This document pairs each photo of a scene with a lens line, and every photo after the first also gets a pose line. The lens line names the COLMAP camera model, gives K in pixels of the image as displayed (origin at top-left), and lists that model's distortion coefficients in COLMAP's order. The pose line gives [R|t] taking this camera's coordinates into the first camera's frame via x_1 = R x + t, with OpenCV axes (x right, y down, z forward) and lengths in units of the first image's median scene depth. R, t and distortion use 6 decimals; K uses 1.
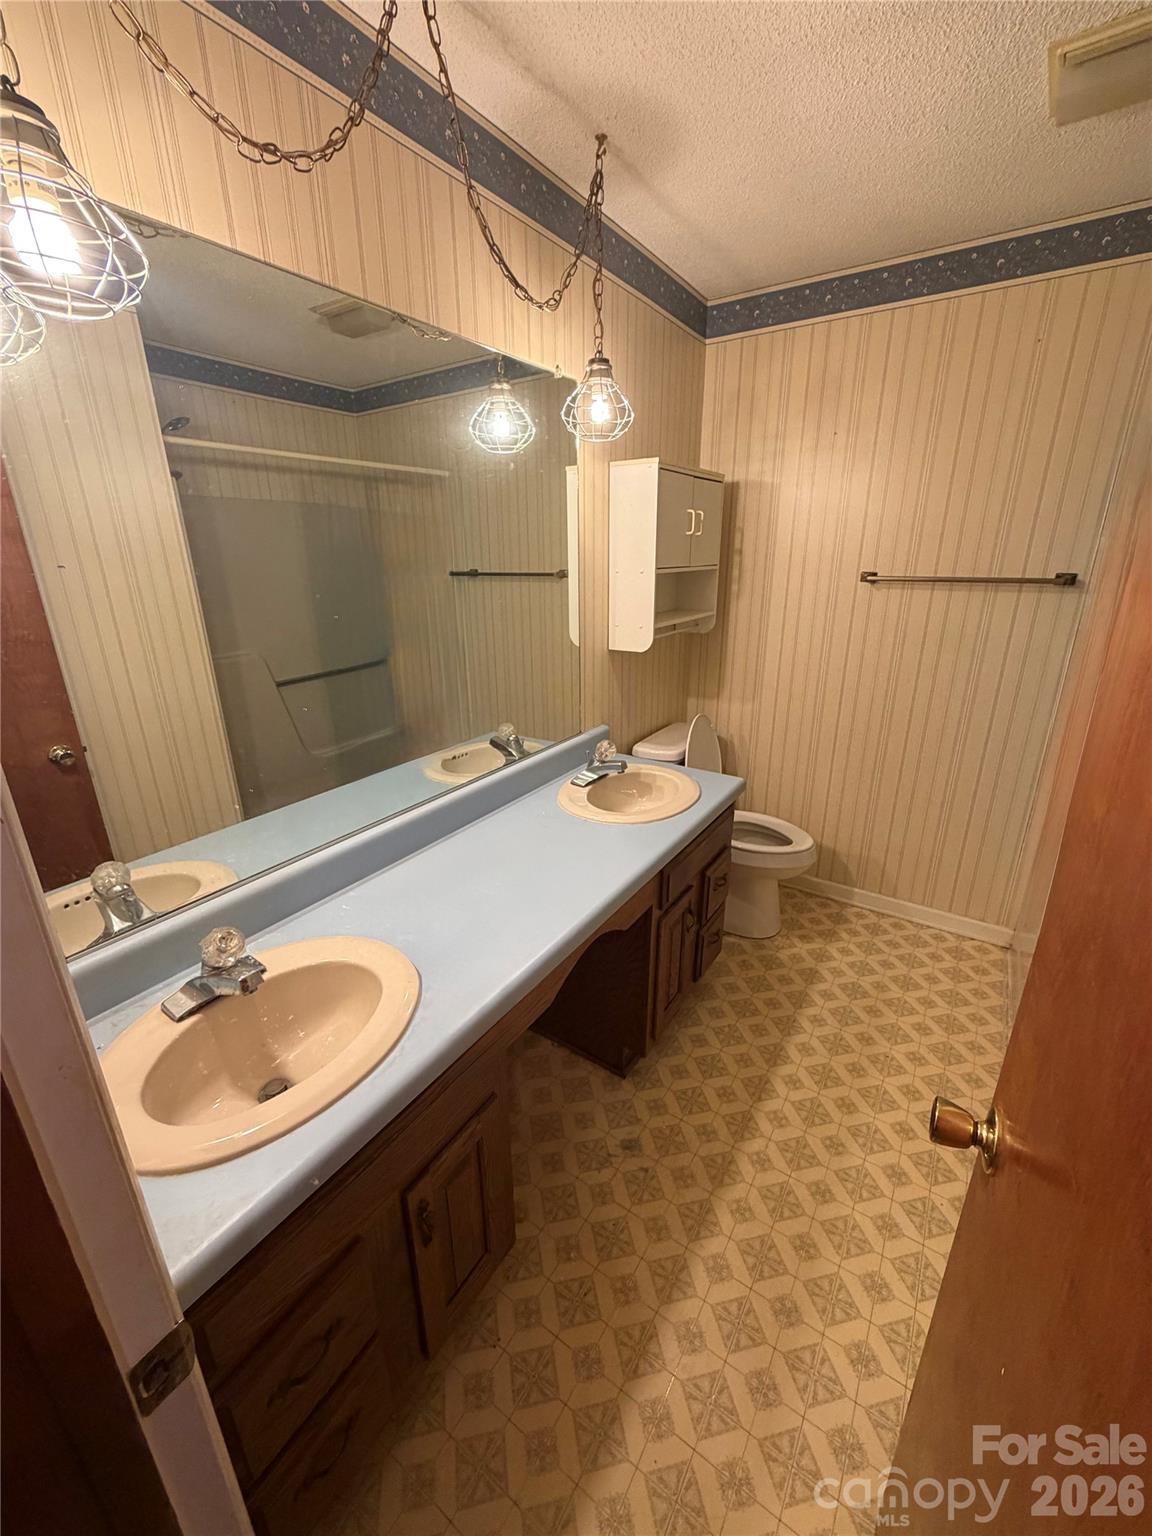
lens RADIAL K [[613.3, 0, 574.7], [0, 613.3, 765.2], [0, 0, 1]] dist [-0.001332, 0.000312]
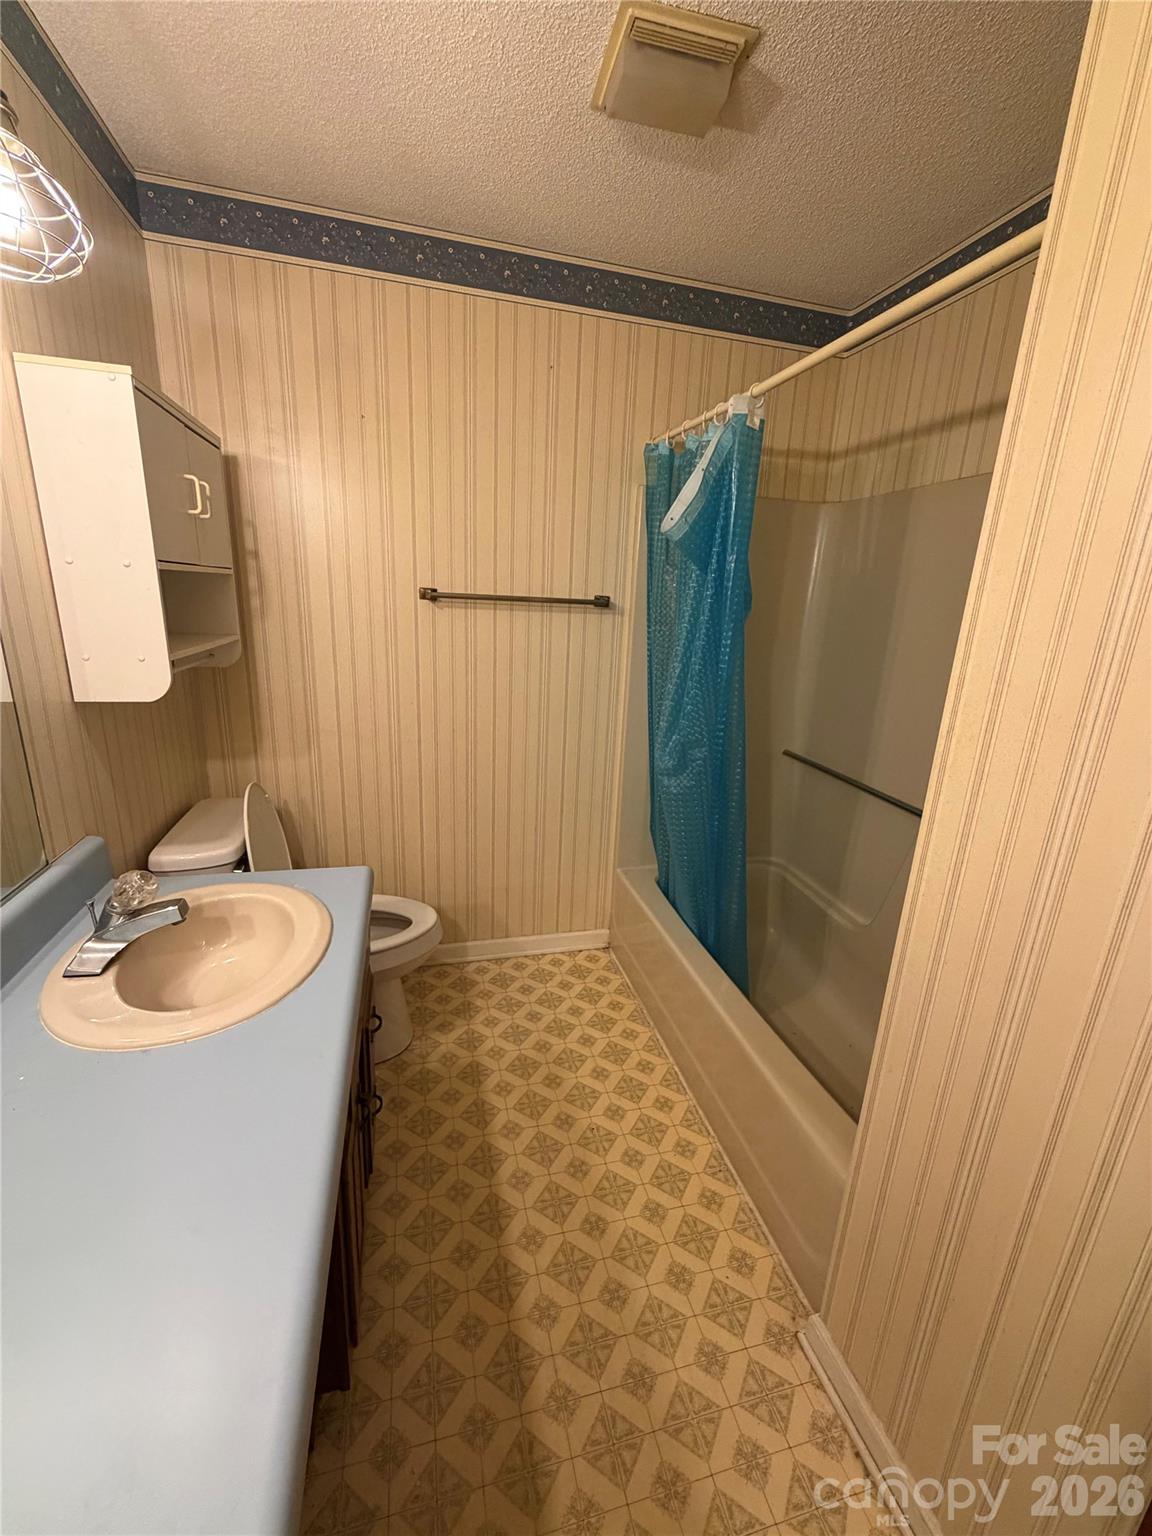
lens RADIAL K [[613.3, 0, 573.5], [0, 613.3, 765.4], [0, 0, 1]] dist [-0.001332, 0.000312]
pose [[0.667005, -0.160906, 0.727470, -0.052109], [0.196308, 0.979854, 0.036737, -0.060298], [-0.718726, 0.118304, 0.685155, 0.282659]]
